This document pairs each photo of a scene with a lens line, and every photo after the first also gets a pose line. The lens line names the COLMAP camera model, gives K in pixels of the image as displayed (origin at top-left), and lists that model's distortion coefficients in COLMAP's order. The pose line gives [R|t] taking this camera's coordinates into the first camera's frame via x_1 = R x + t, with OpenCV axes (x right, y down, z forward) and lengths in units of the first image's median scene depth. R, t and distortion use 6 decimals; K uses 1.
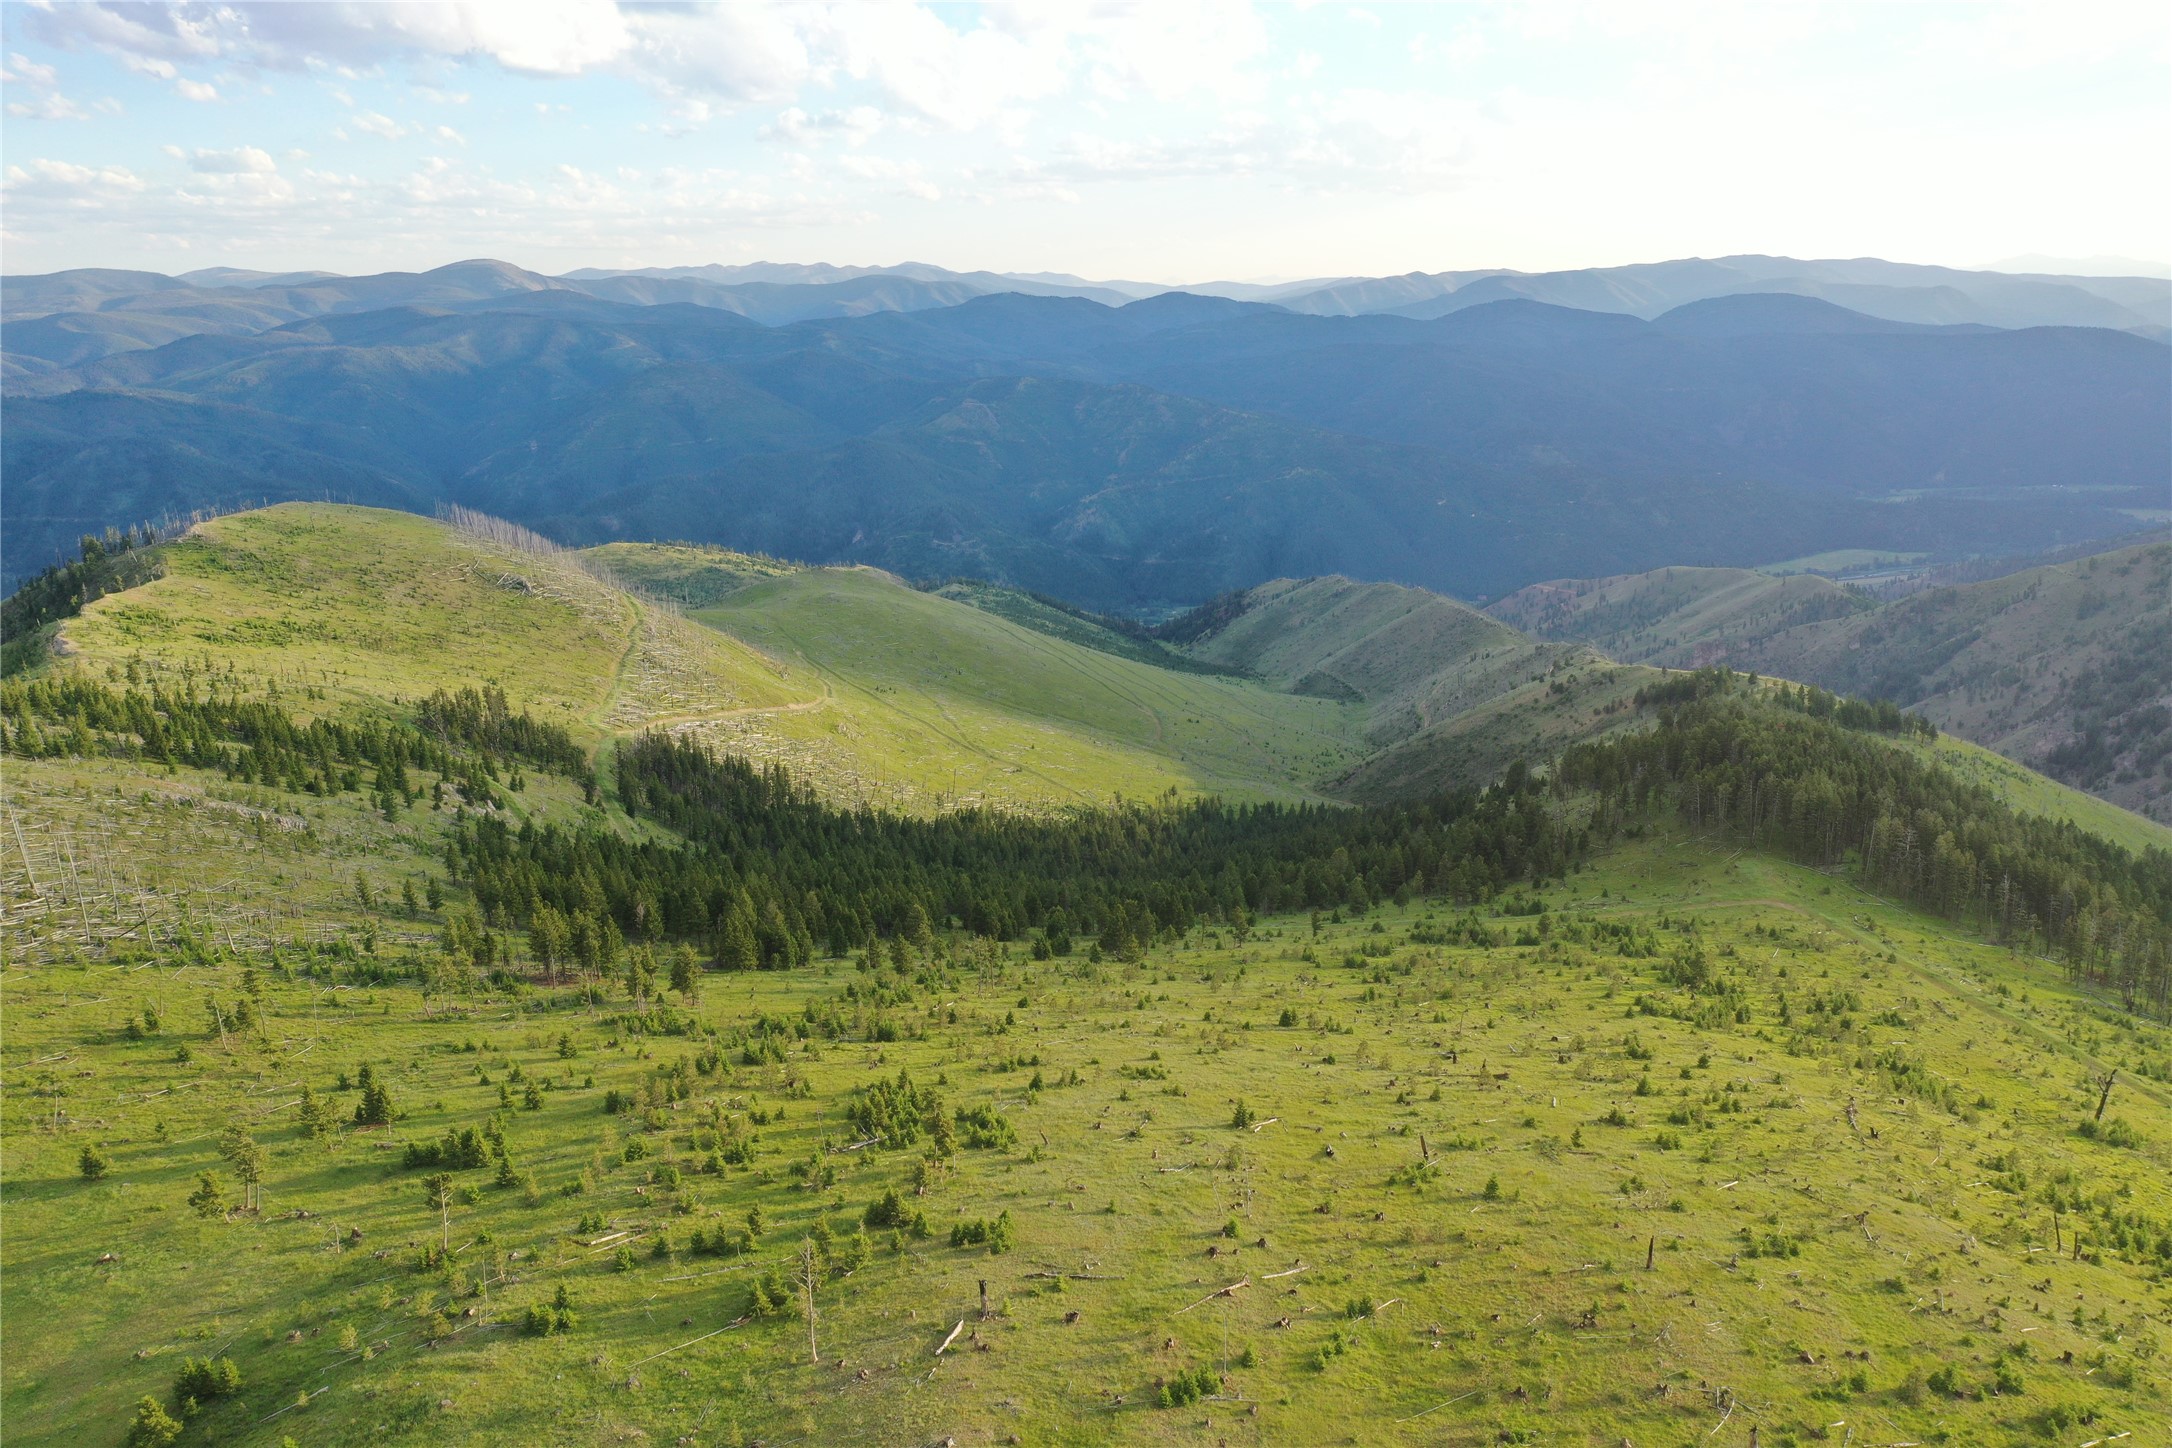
lens RADIAL K [[1712.8, 0, 1077.9], [0, 1712.8, 719.8], [0, 0, 1]] dist [0.000308, -0.002203]
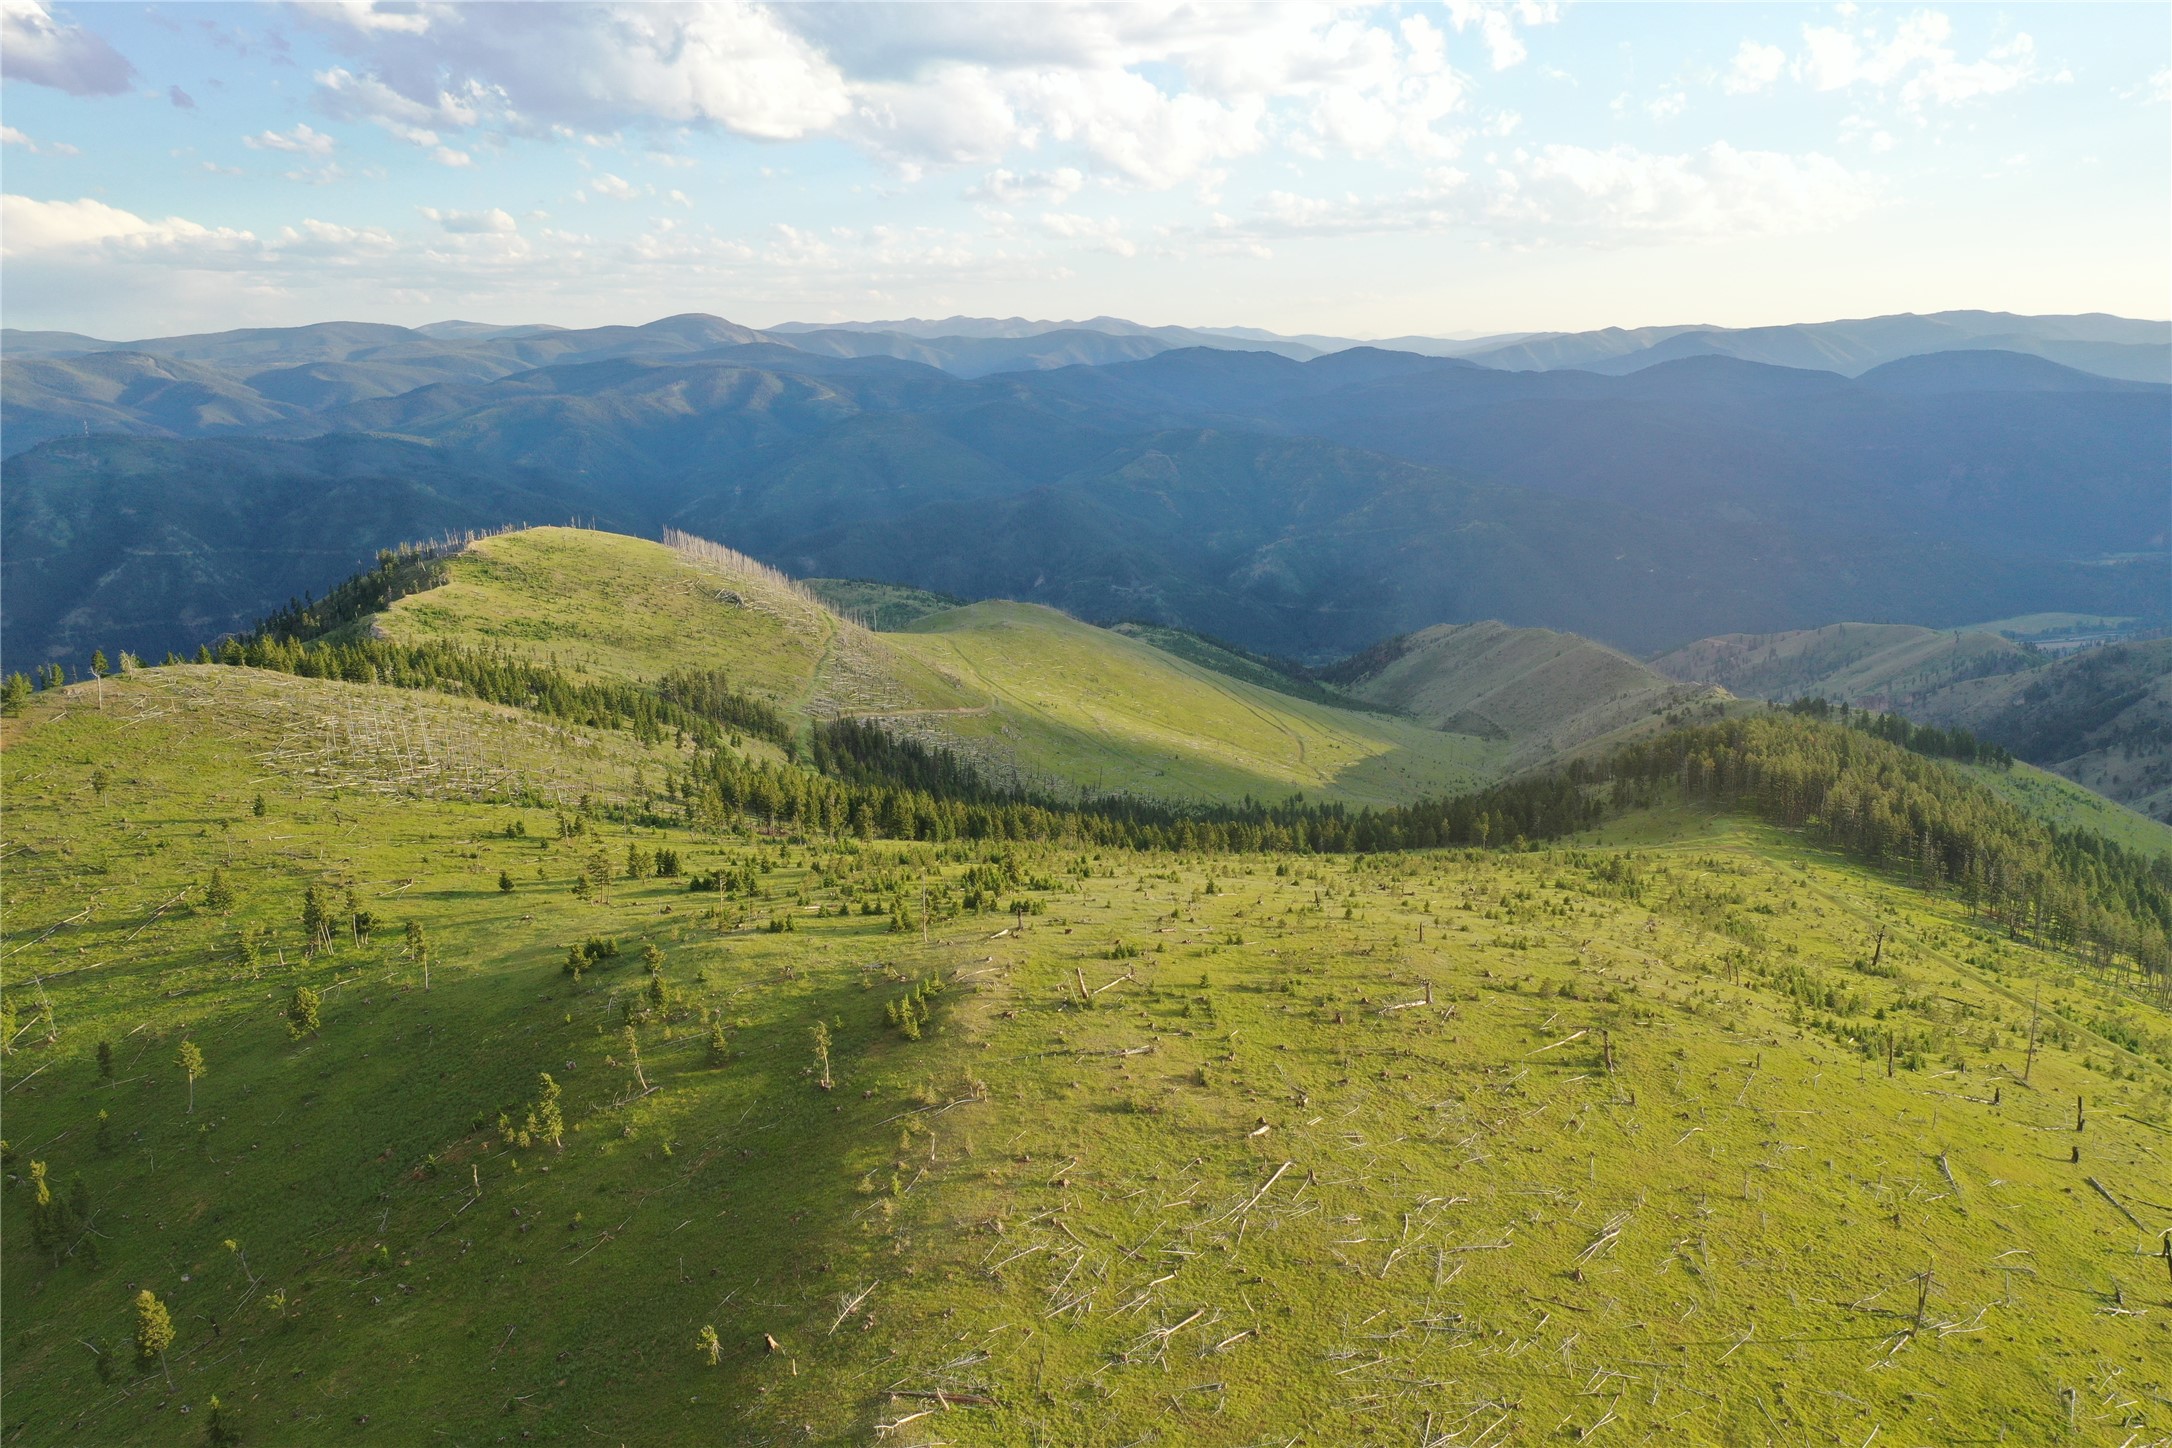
lens RADIAL K [[1712.8, 0, 1077.9], [0, 1712.8, 719.8], [0, 0, 1]] dist [0.000308, -0.002203]
pose [[0.994065, 0.026466, -0.105520, 0.032408], [-0.029593, 0.999165, -0.028177, 0.030408], [0.104686, 0.031132, 0.994018, -0.134643]]
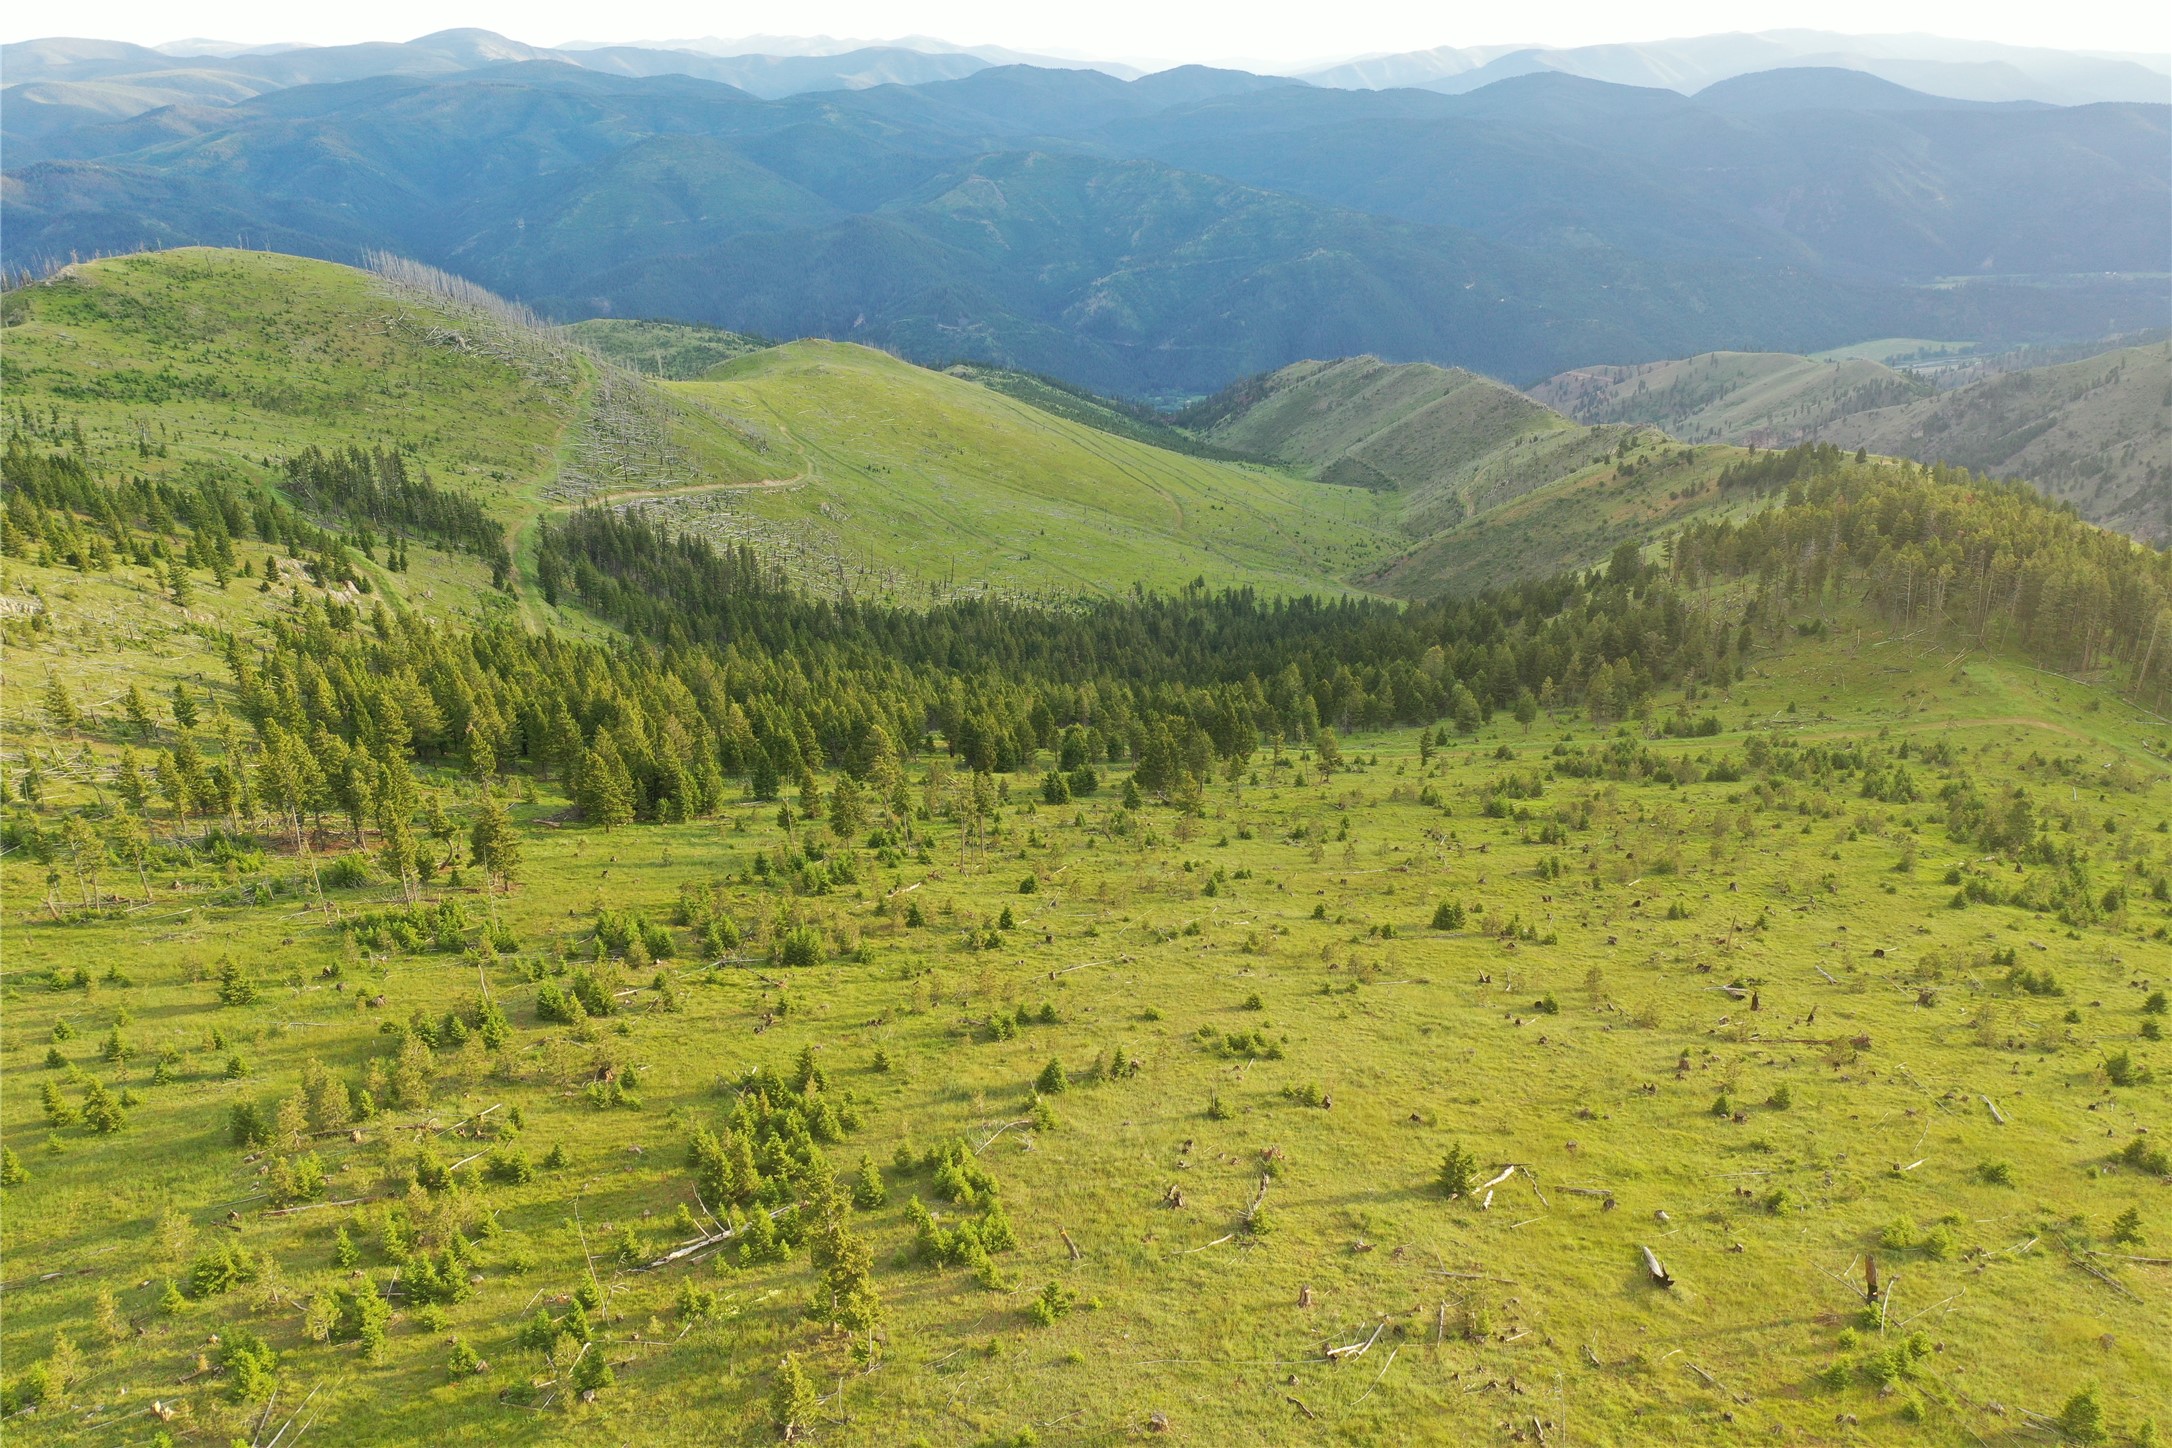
lens RADIAL K [[1712.8, 0, 1077.9], [0, 1712.8, 719.8], [0, 0, 1]] dist [0.000308, -0.002203]
pose [[0.999978, 0.004623, -0.004735, -0.003463], [-0.004033, 0.993037, 0.117731, 0.009276], [0.005246, -0.117710, 0.993034, 0.122181]]
